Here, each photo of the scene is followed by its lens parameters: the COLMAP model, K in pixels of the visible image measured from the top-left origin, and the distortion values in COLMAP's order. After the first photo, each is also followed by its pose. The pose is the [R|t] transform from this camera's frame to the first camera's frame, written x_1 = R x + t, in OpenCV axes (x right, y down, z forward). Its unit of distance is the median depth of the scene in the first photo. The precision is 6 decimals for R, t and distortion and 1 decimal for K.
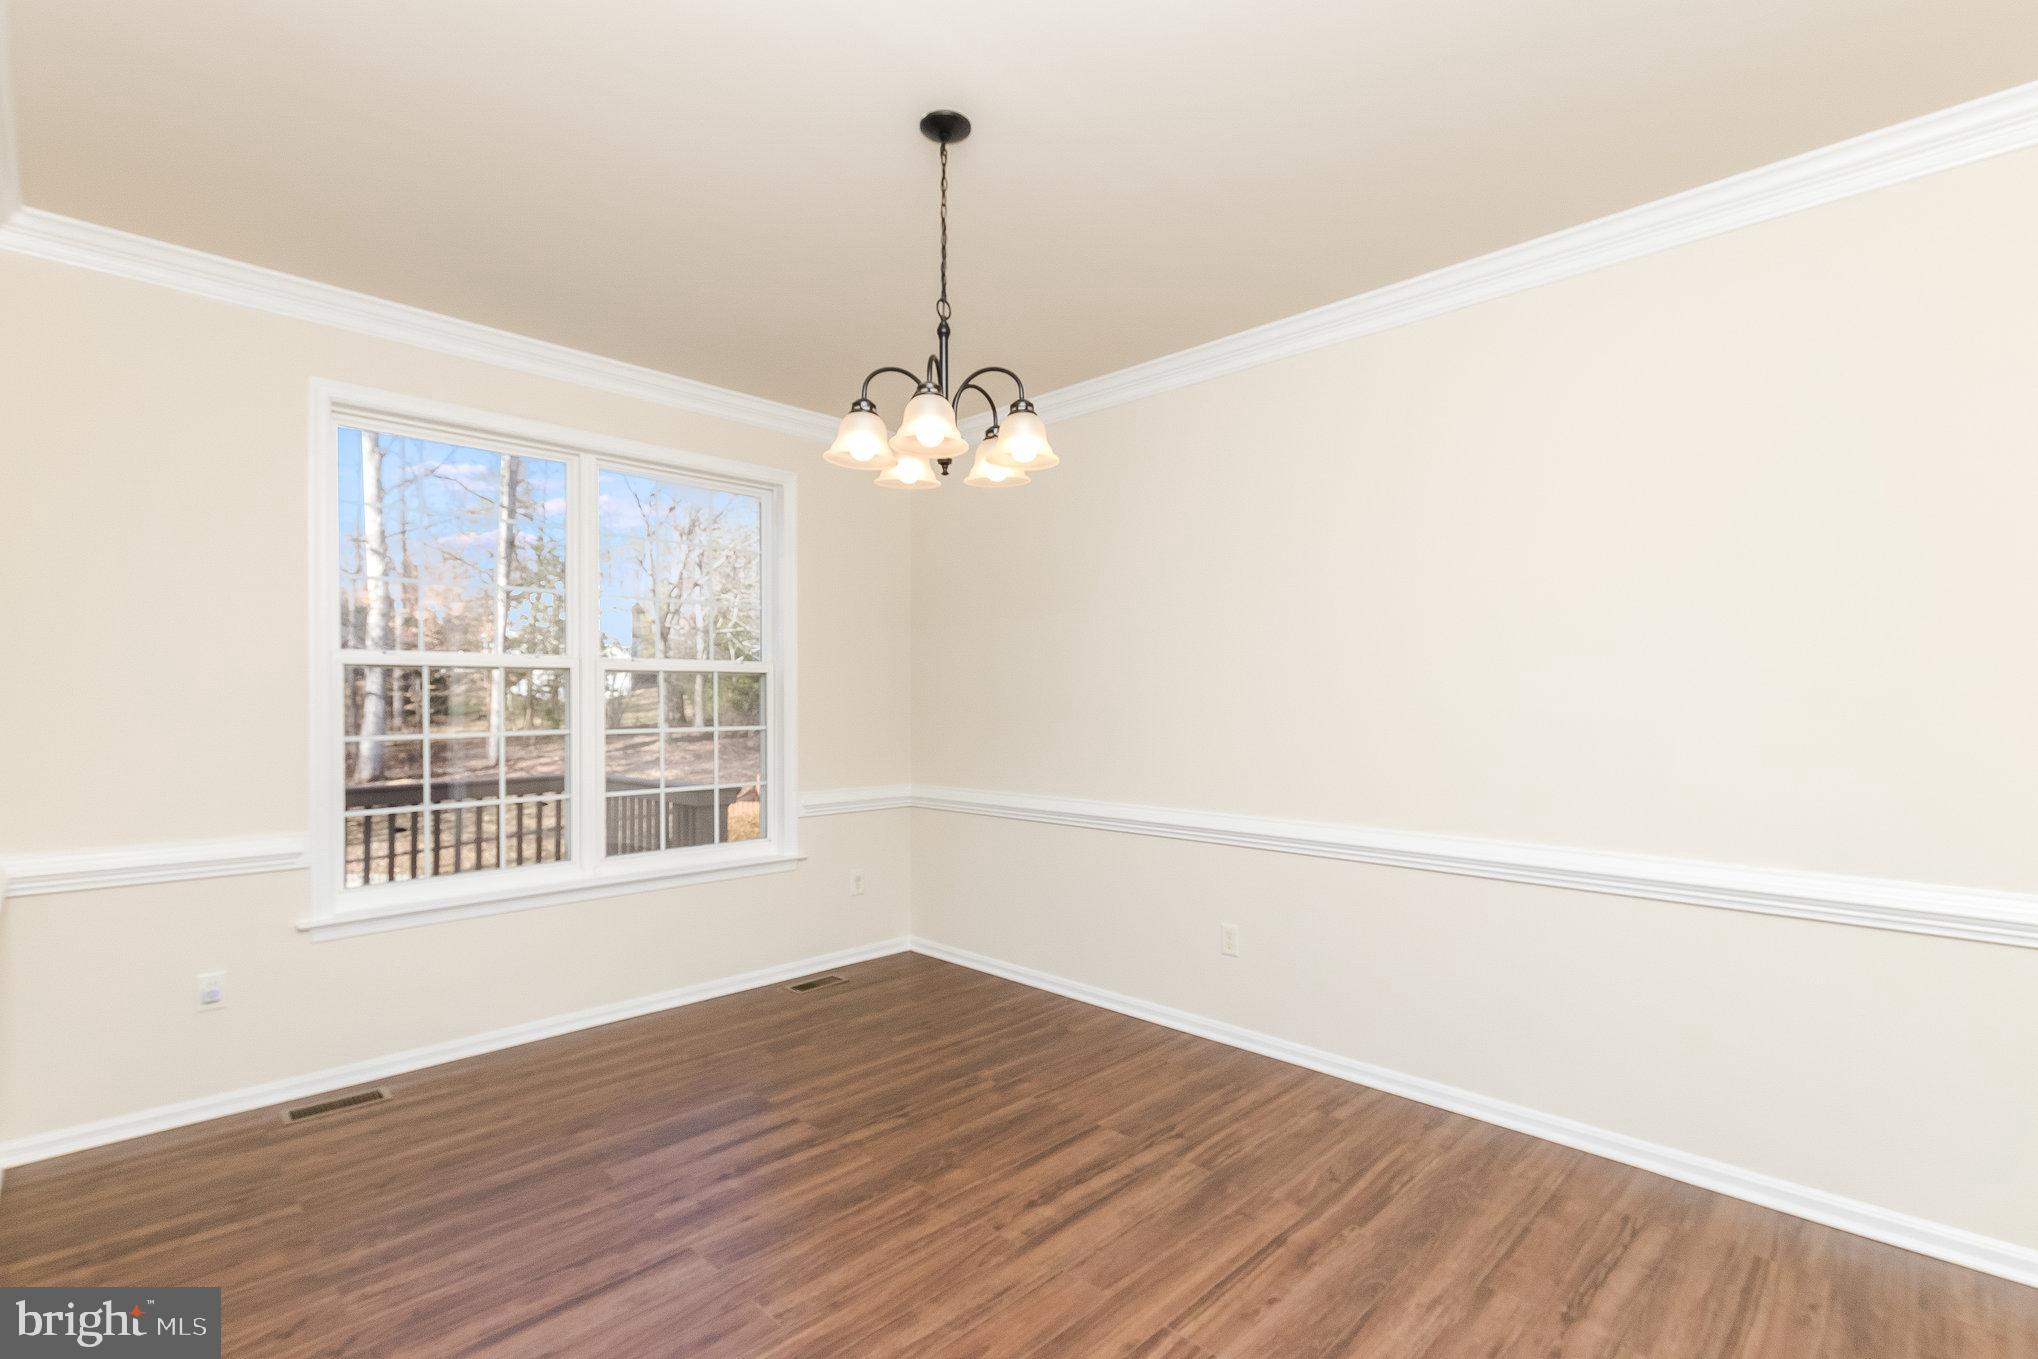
lens RADIAL K [[935.2, 0, 1018.7], [0, 935.2, 699.1], [0, 0, 1]] dist [0.000561, -0.000858]
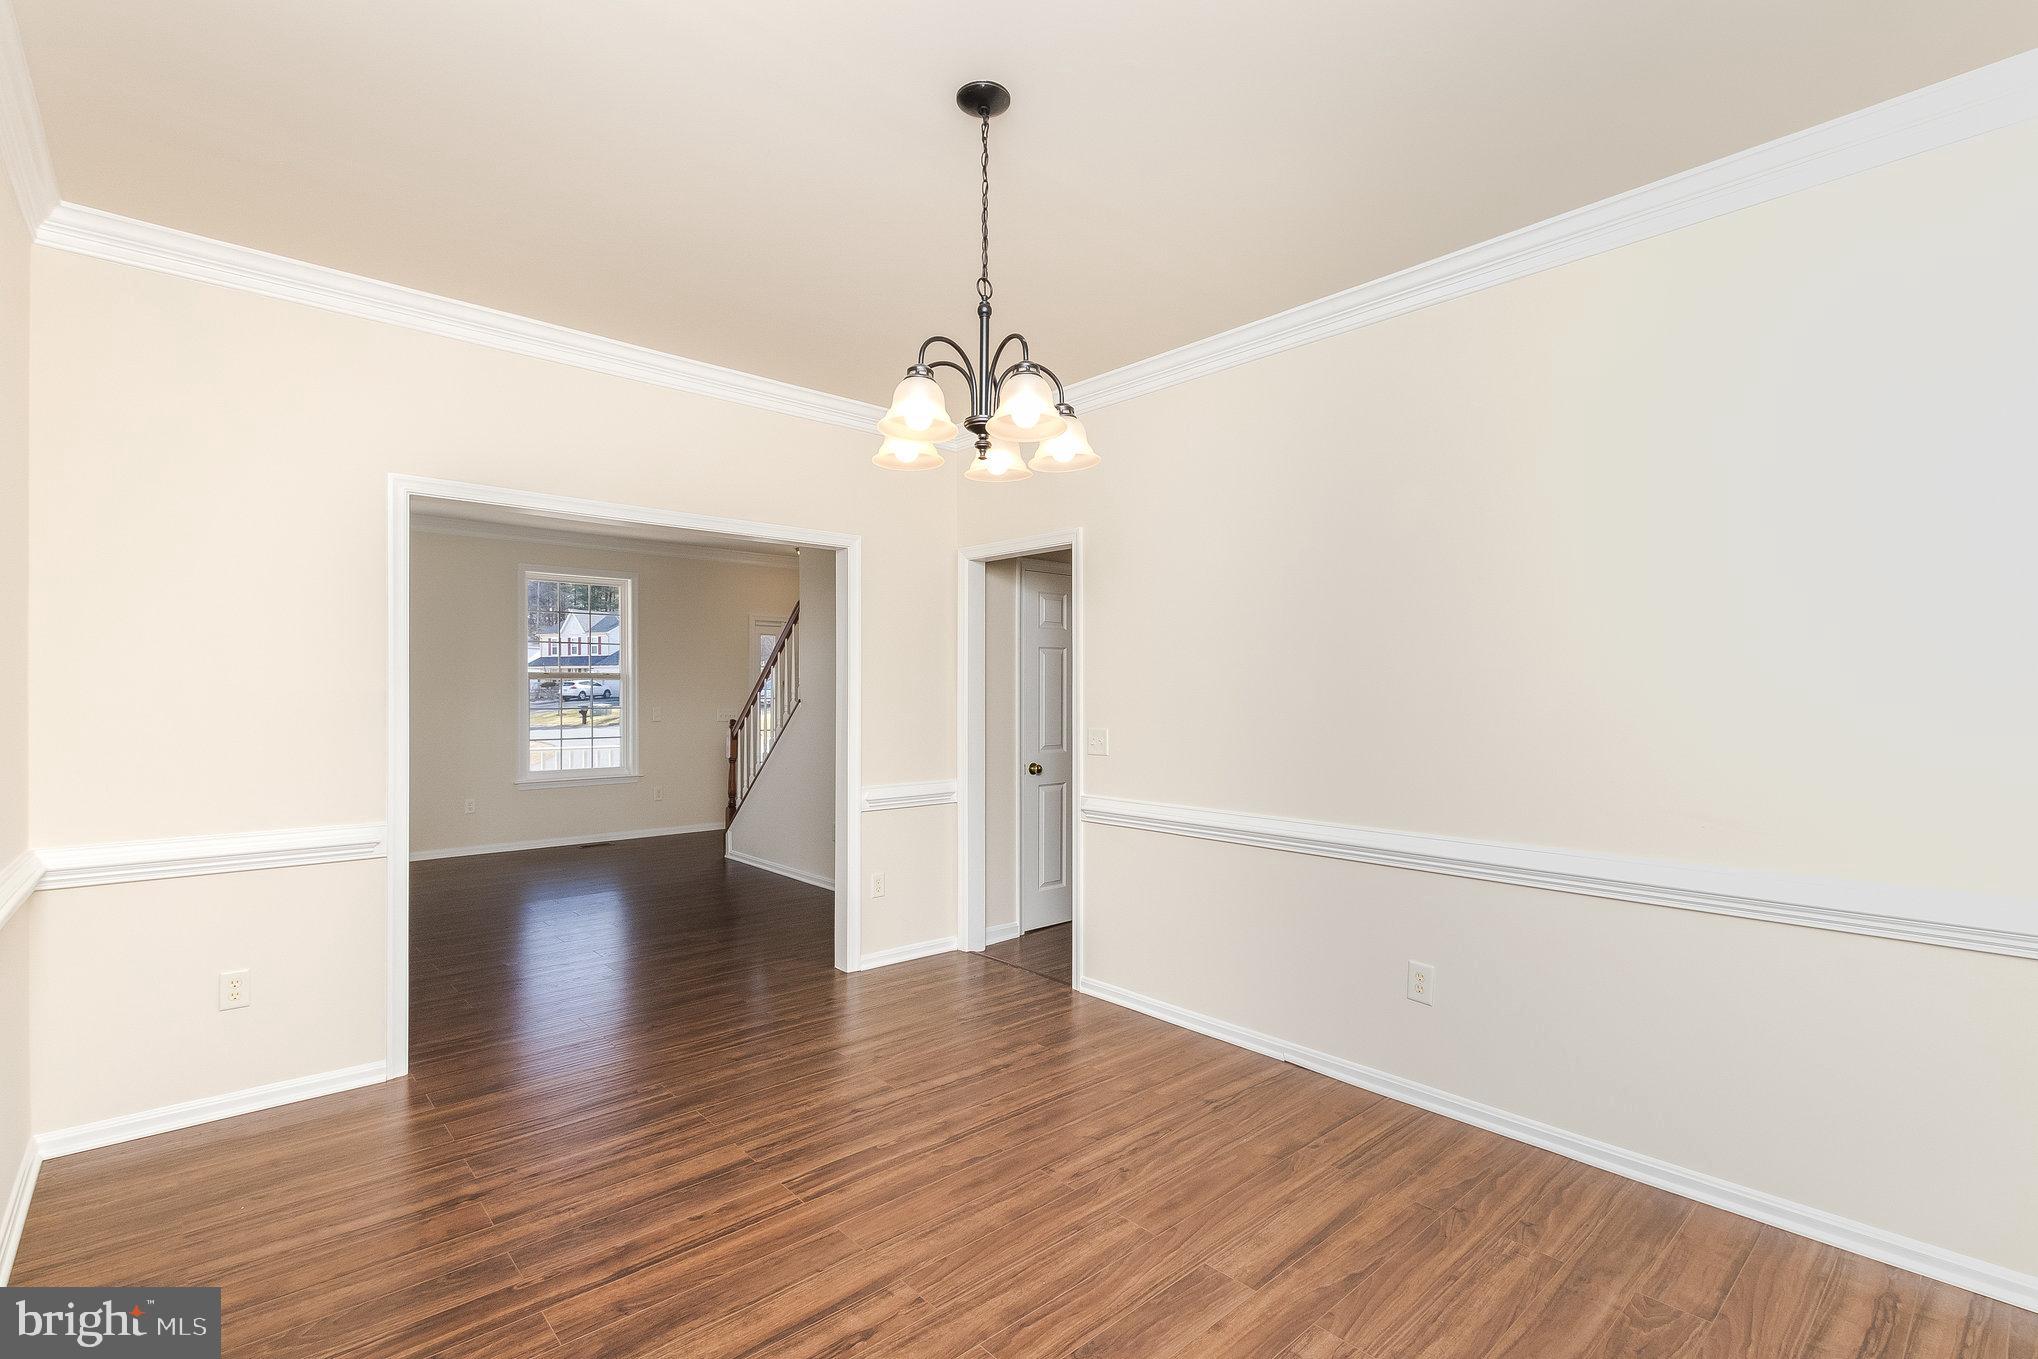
lens RADIAL K [[935.2, 0, 1018.5], [0, 935.2, 688.3], [0, 0, 1]] dist [0.000561, -0.000858]
pose [[-0.998085, -0.004311, 0.061706, -0.176483], [-0.004415, 0.999989, -0.001550, -0.004192], [-0.061698, -0.001820, -0.998093, 1.970942]]
